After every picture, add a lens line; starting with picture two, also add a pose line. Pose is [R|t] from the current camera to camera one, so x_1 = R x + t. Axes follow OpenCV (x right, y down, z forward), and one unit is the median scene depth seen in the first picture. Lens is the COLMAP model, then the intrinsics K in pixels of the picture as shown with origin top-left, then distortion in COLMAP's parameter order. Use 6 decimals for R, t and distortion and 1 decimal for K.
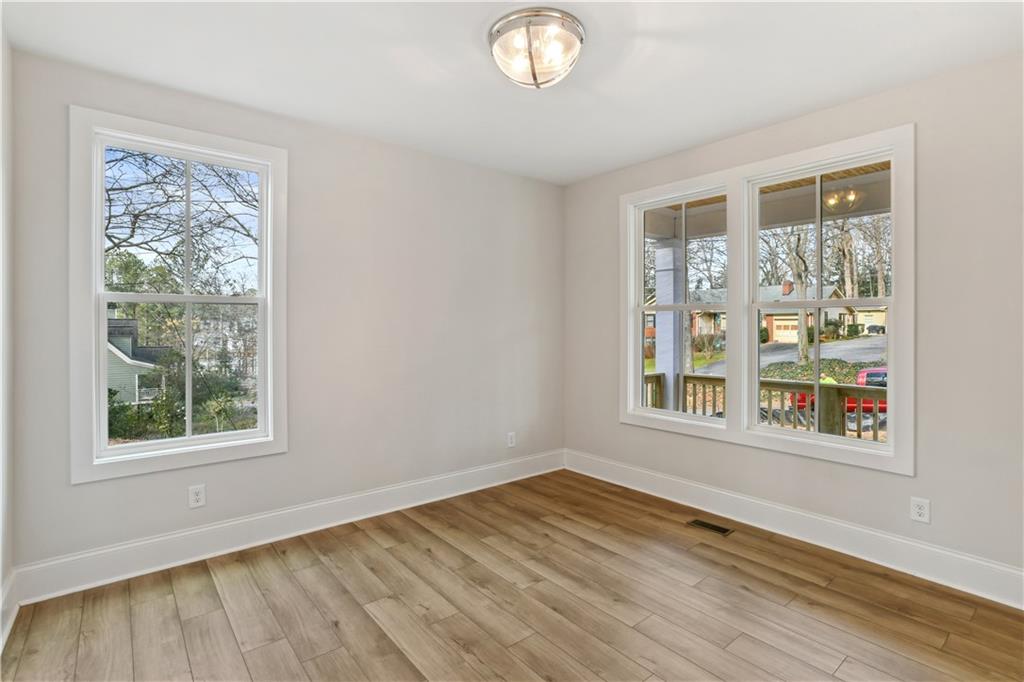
lens RADIAL K [[498.0, 0, 517.6], [0, 498.0, 327.2], [0, 0, 1]] dist [-0.050674, 0.023798]
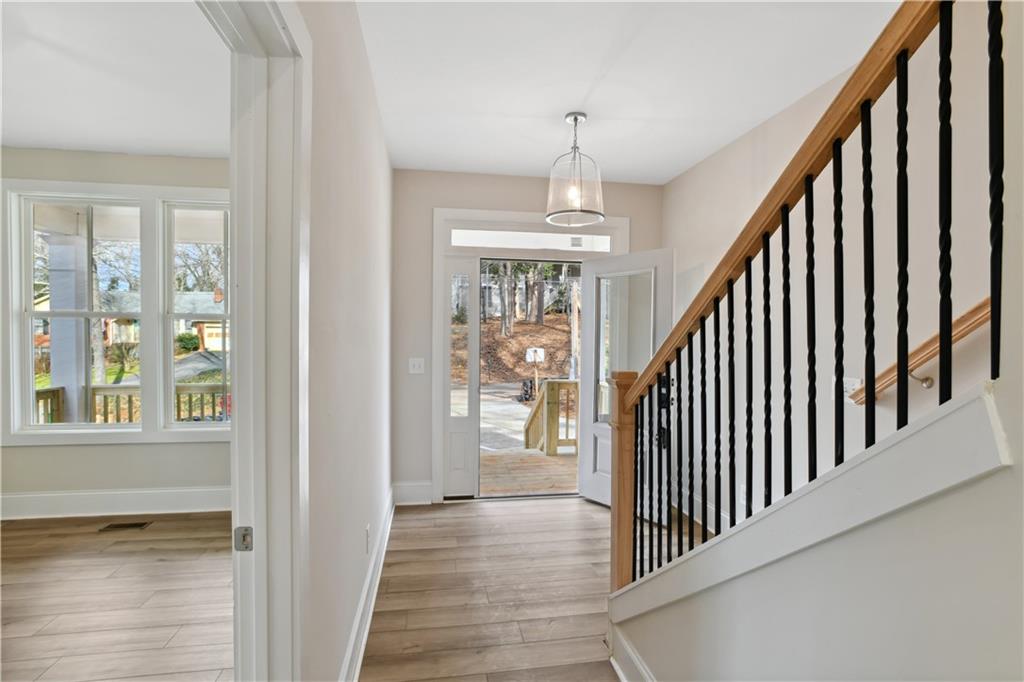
lens RADIAL K [[497.8, 0, 512.7], [0, 497.8, 334.9], [0, 0, 1]] dist [-0.048920, 0.025152]
pose [[0.508288, -0.008571, 0.861145, -0.079439], [0.008003, 0.999954, 0.005229, -0.001780], [-0.861150, 0.004234, 0.508333, -0.240142]]
